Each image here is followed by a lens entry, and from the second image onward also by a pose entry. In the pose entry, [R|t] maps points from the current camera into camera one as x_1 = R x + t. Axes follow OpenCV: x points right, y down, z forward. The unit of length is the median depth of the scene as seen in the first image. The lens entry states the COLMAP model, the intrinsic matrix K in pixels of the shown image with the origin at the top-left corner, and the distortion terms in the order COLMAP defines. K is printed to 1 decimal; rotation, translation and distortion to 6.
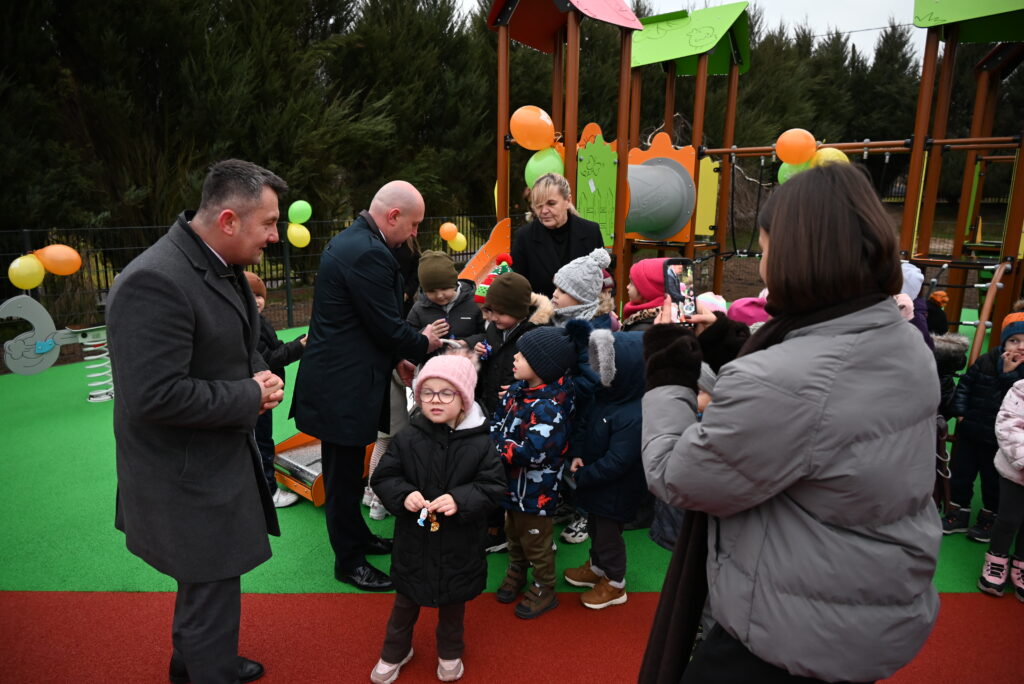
lens RADIAL K [[695.7, 0, 511.1], [0, 695.7, 345.9], [0, 0, 1]] dist [0.017469, 0.000297]
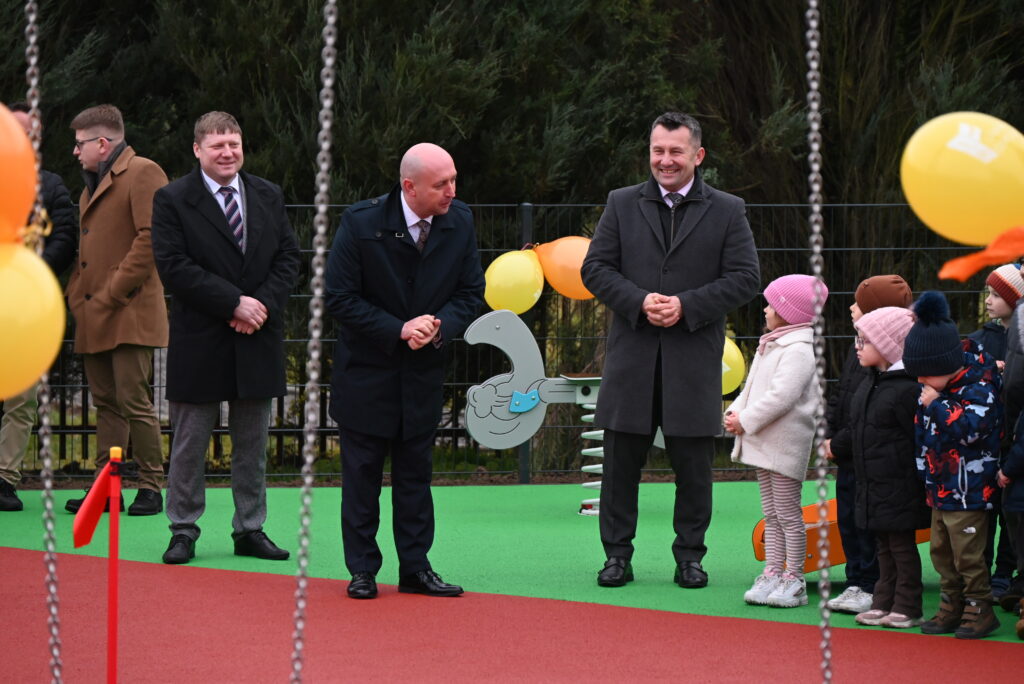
lens RADIAL K [[4727.1, 0, 511.5], [0, 4727.1, 342.0], [0, 0, 1]] dist [-0.499292, 0.000000]
pose [[0.815307, 0.027193, -0.578390, 0.883970], [-0.122796, 0.984296, -0.126819, 0.258735], [0.565858, 0.174420, 0.805842, -1.199991]]
